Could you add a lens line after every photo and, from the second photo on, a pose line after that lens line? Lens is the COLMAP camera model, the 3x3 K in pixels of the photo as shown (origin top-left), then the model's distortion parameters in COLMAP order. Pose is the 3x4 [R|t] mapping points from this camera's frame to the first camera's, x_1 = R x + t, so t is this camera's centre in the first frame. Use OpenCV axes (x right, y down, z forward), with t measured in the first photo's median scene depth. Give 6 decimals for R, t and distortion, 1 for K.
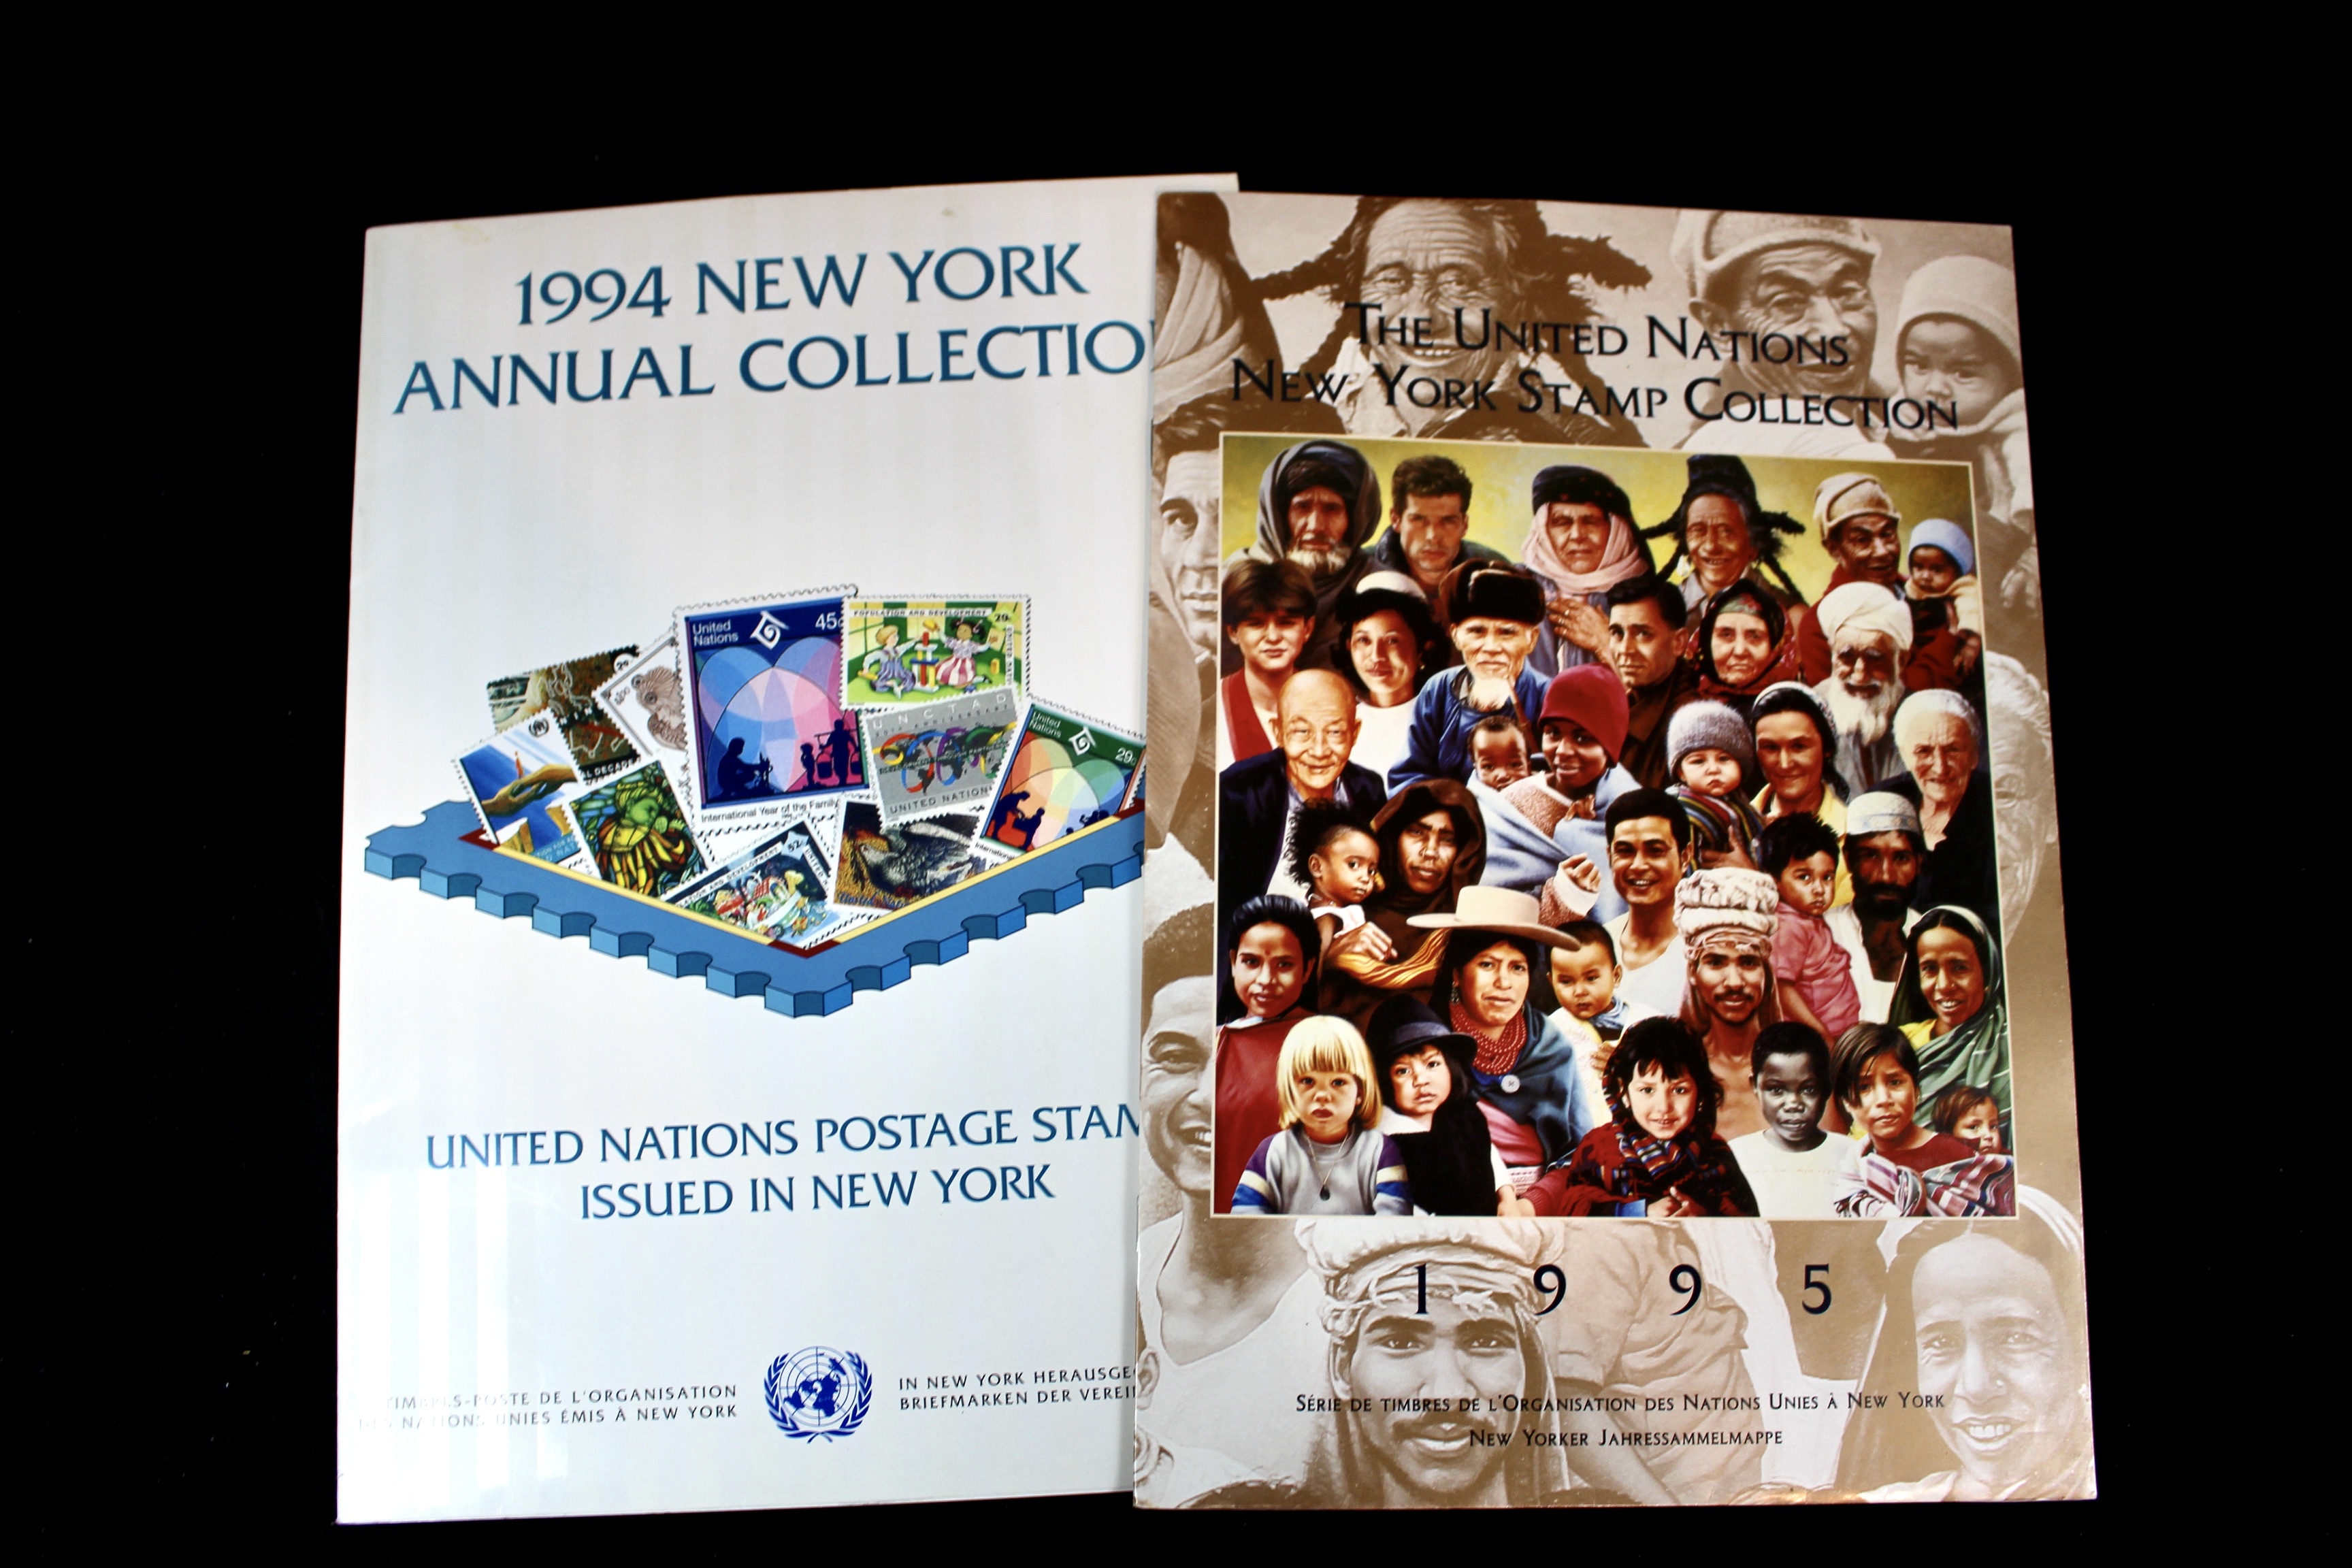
lens RADIAL K [[1904.0, 0, 1154.1], [0, 1904.0, 796.8], [0, 0, 1]] dist [-0.160144, 0.122844]
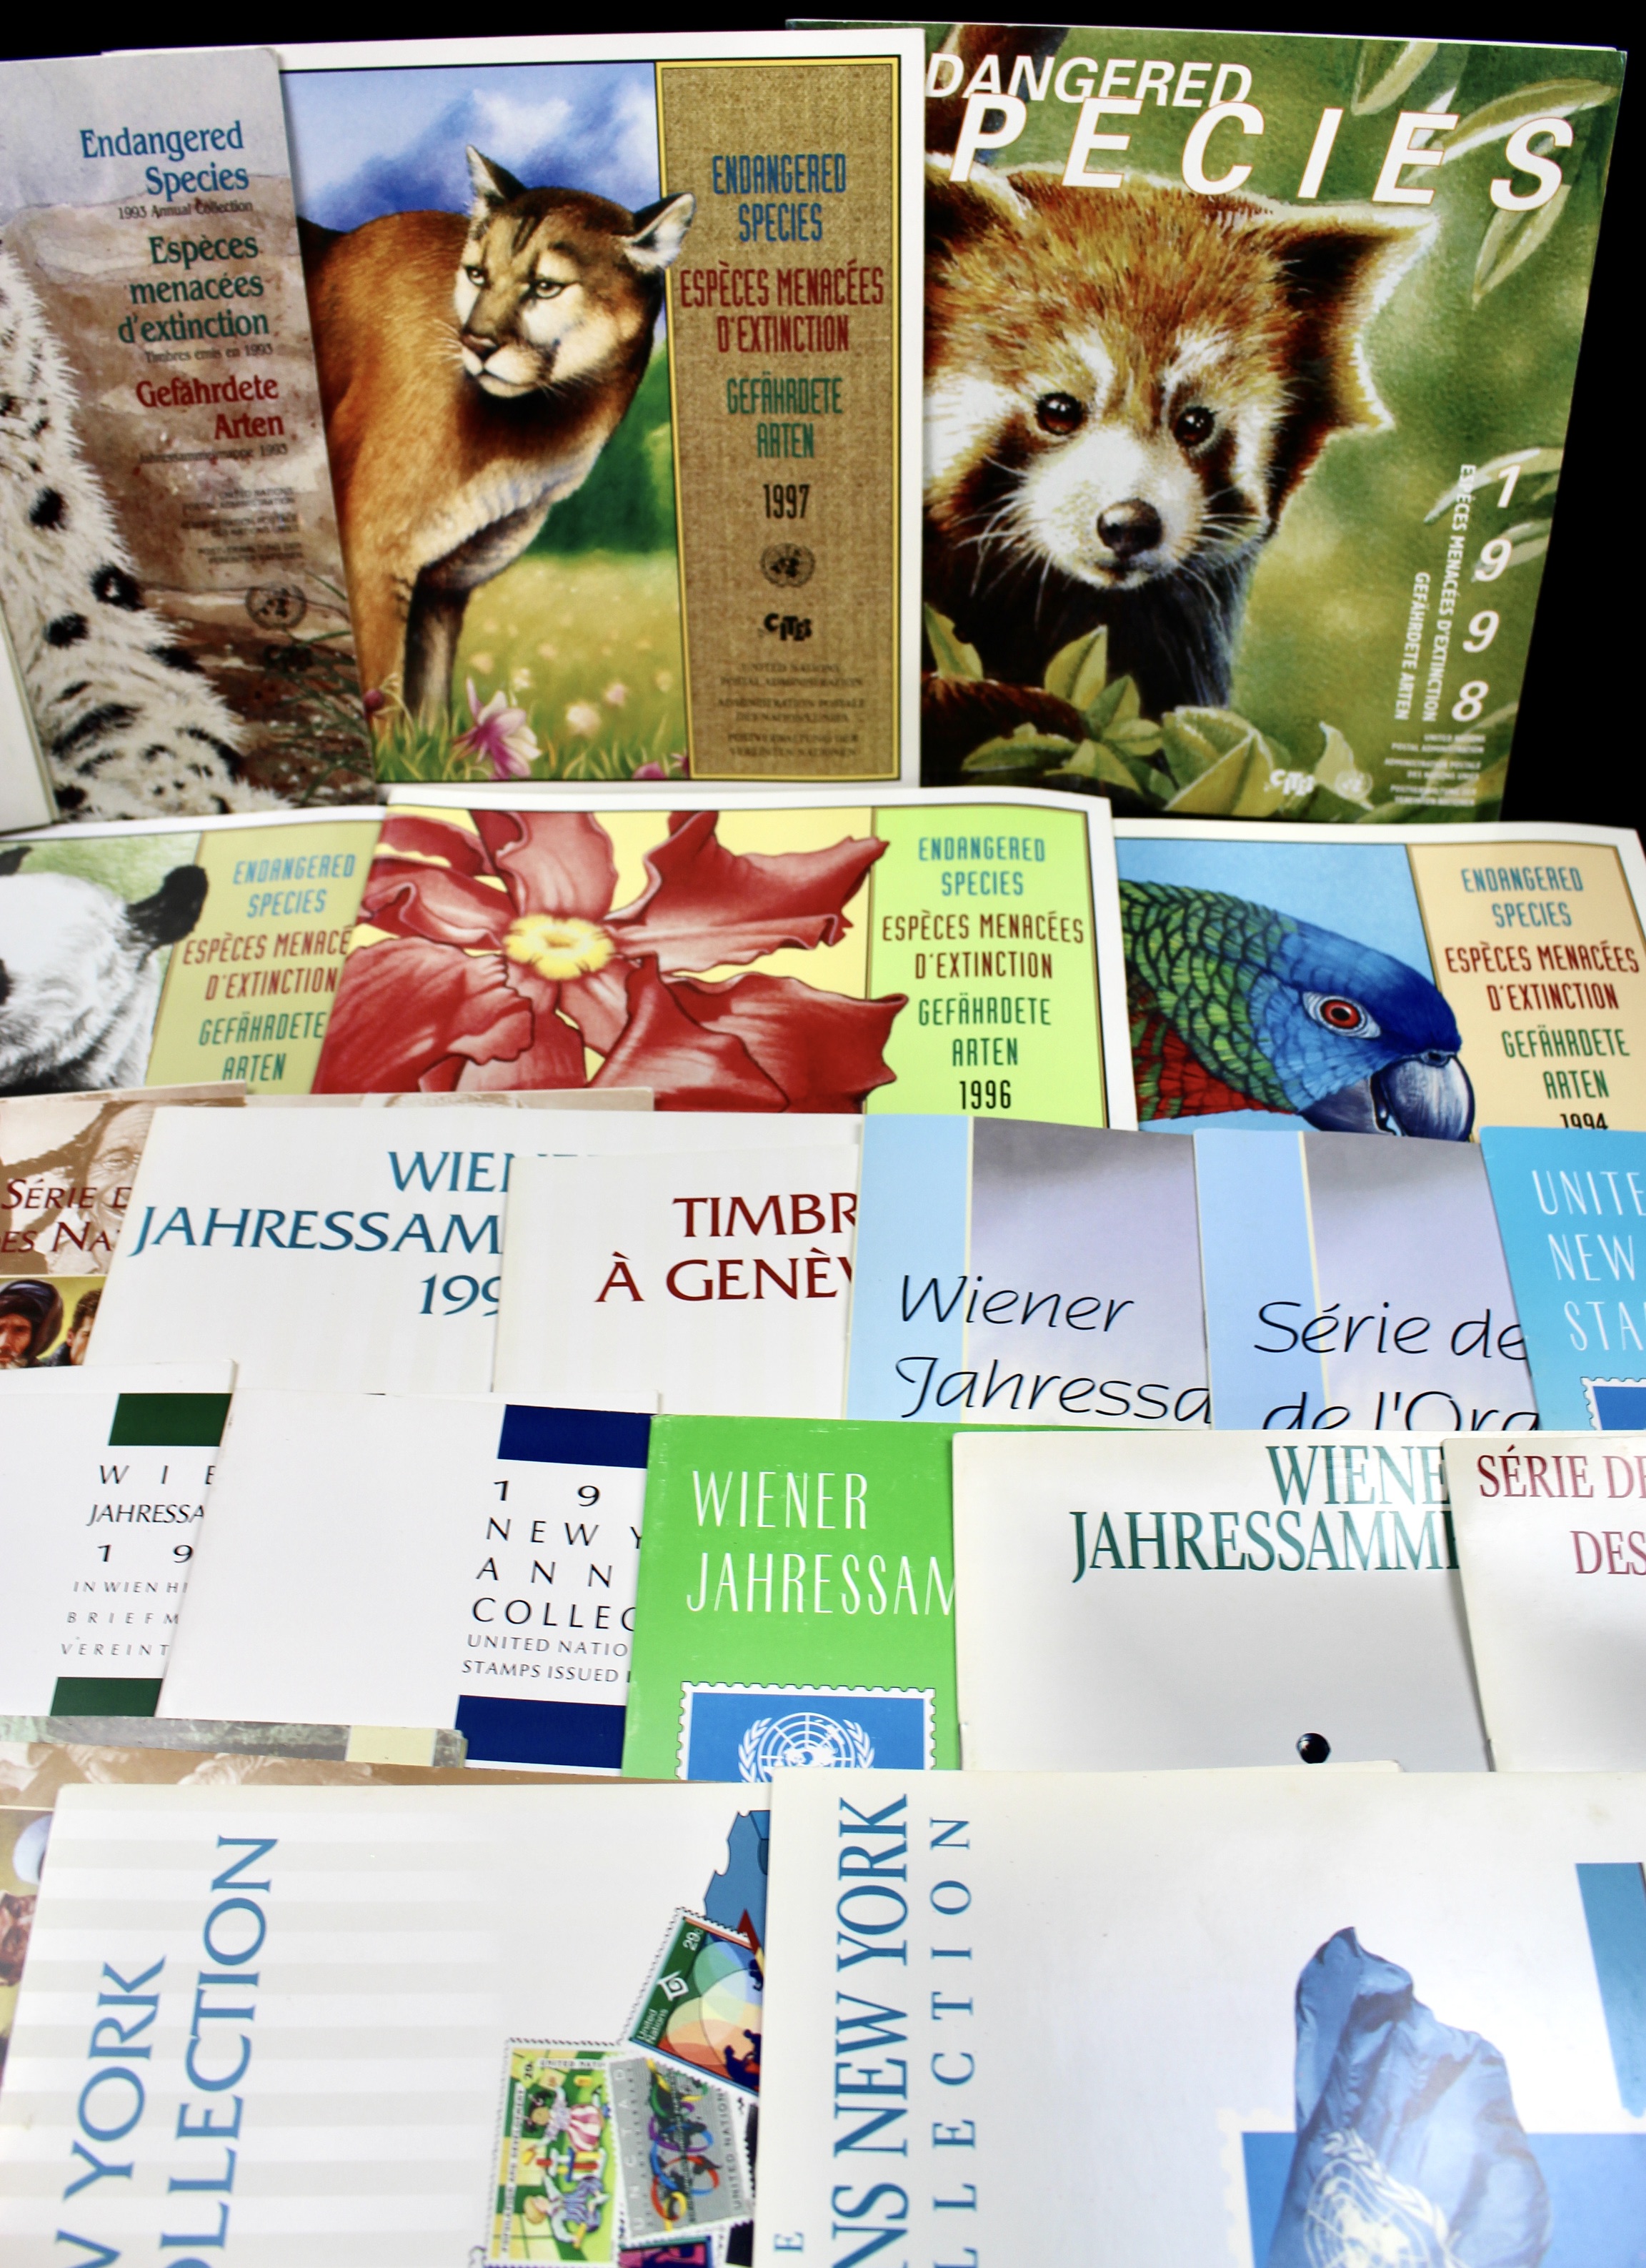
lens RADIAL K [[2016.5, 0, 820.6], [0, 2016.5, 1052.6], [0, 0, 1]] dist [-0.158762, 0.122312]
pose [[0.030186, -0.784013, 0.620011, -0.273023], [0.981740, 0.139810, 0.128995, -0.146800], [-0.187818, 0.604795, 0.773917, -0.038737]]
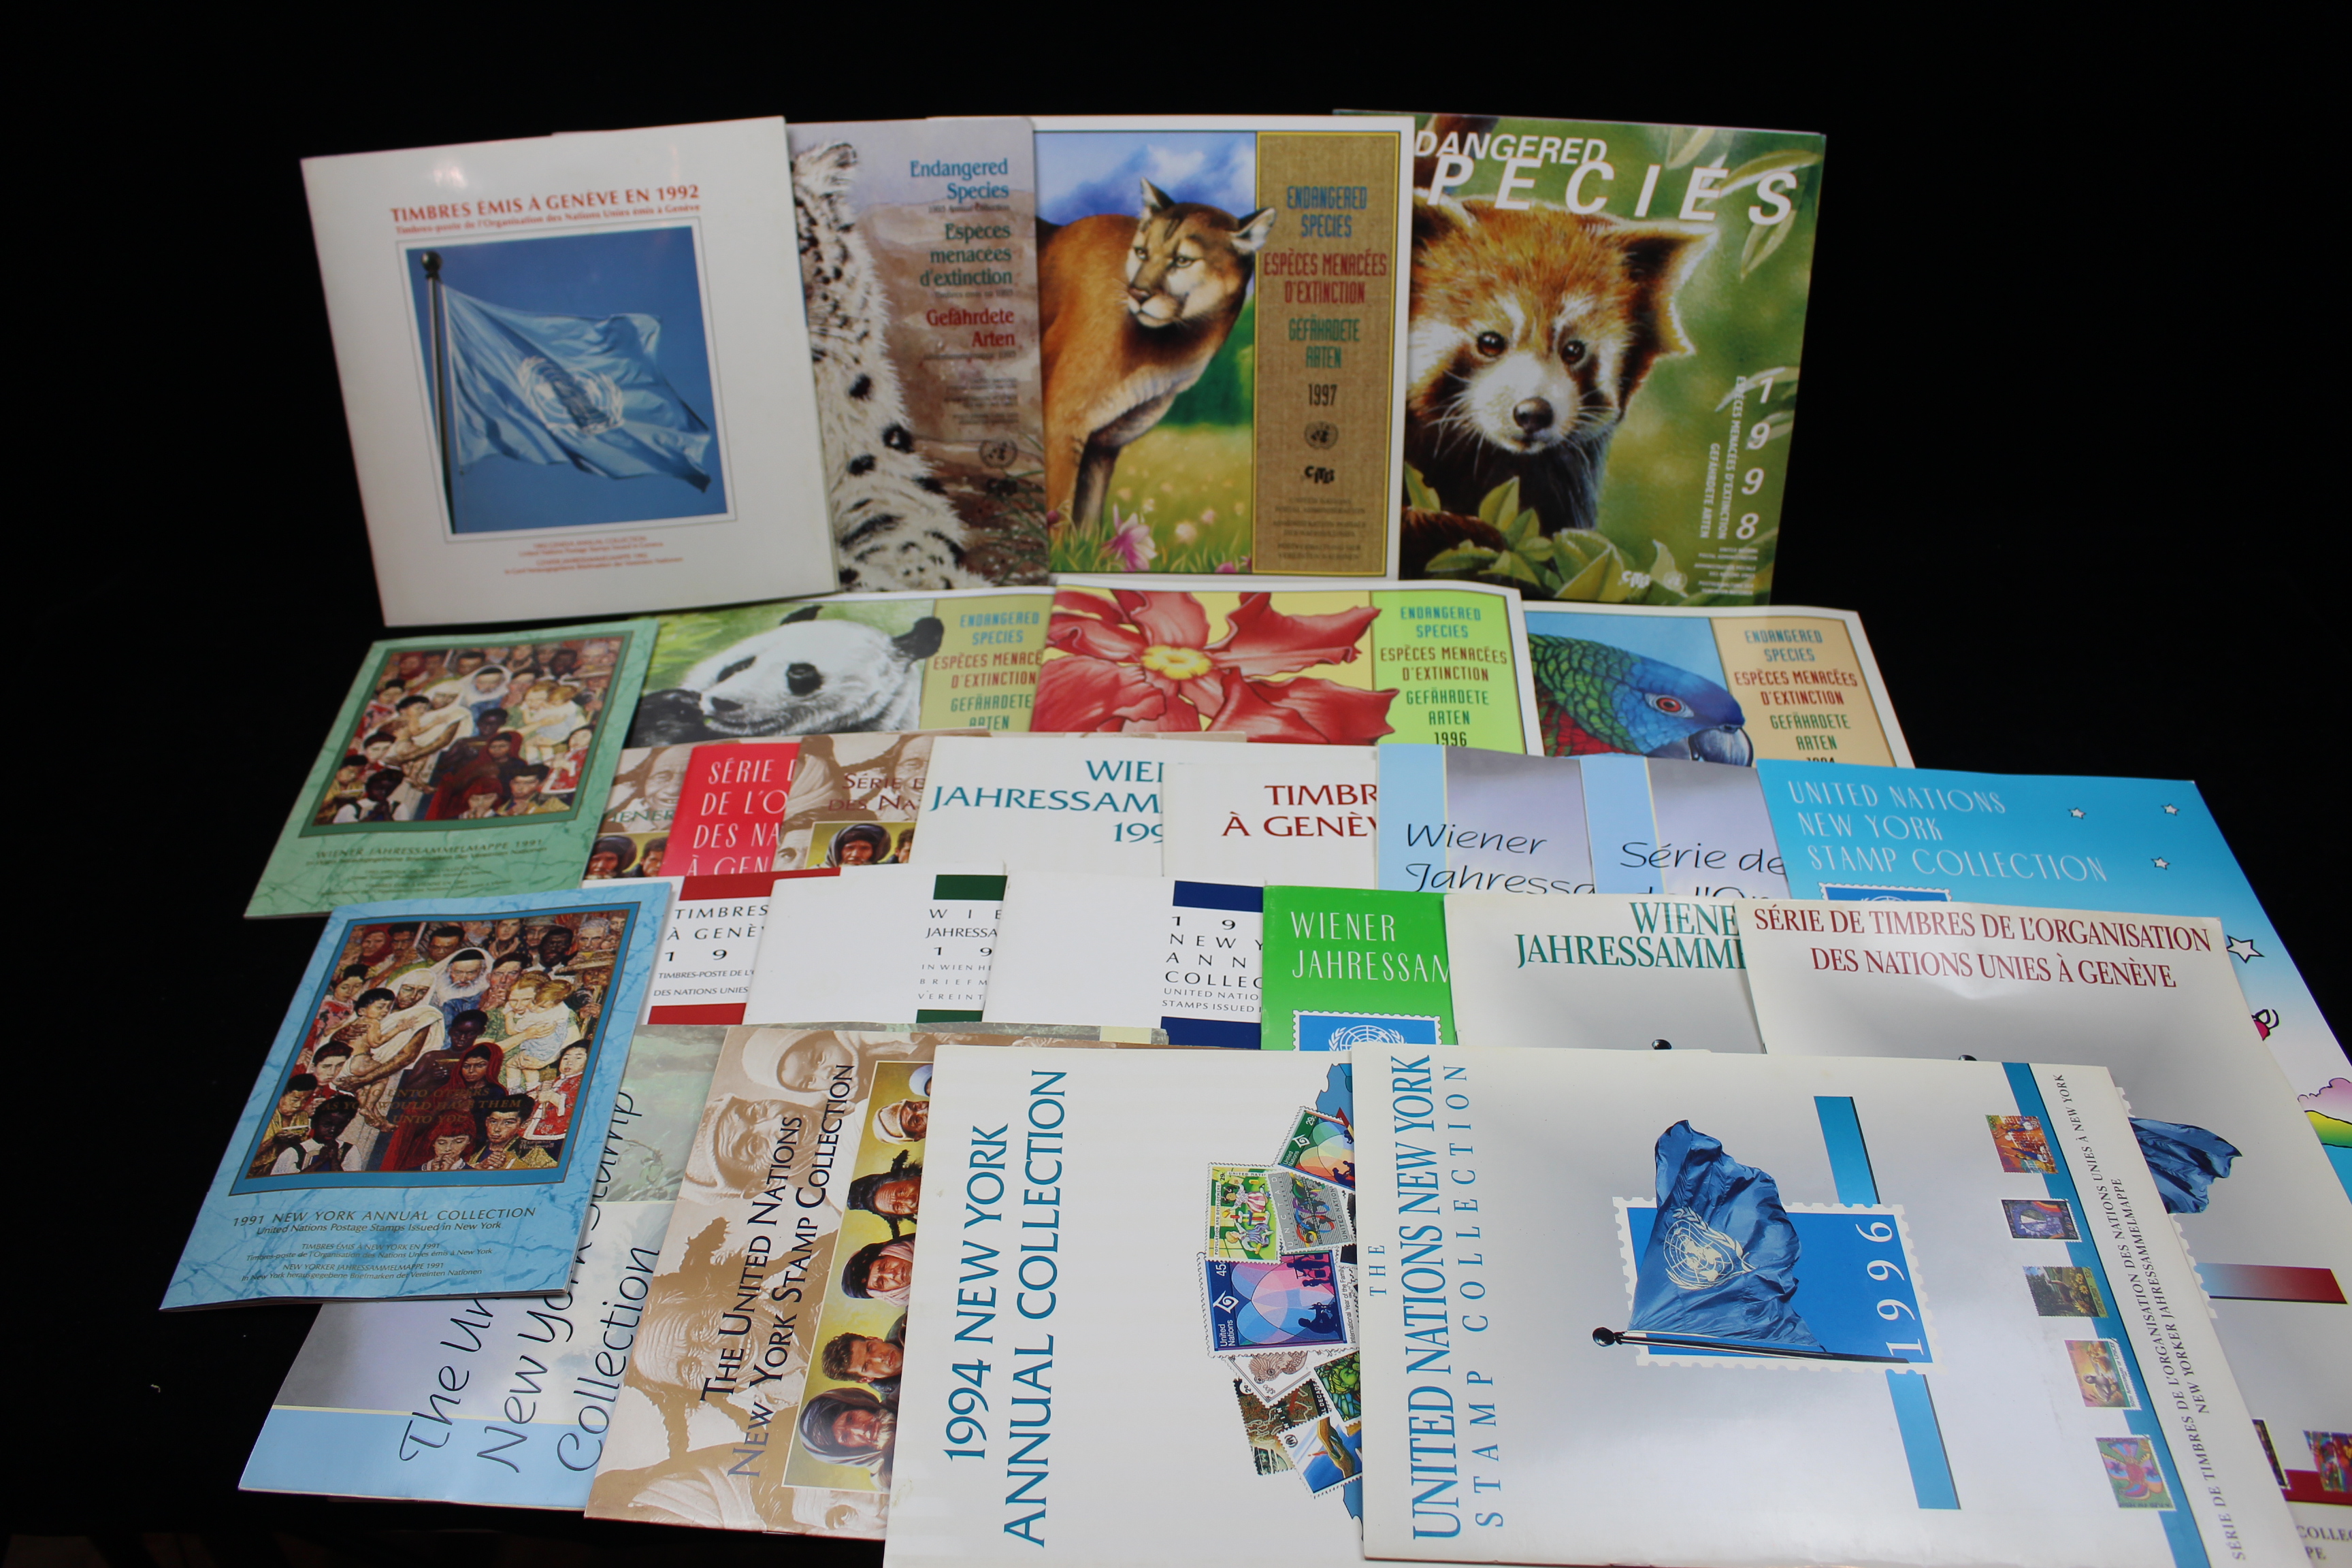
lens RADIAL K [[1904.0, 0, 1154.1], [0, 1904.0, 796.8], [0, 0, 1]] dist [-0.160144, 0.122844]
pose [[0.057550, -0.680884, 0.730127, -1.038573], [0.980393, 0.176604, 0.087416, -0.350148], [-0.188463, 0.710780, 0.677697, -0.296383]]
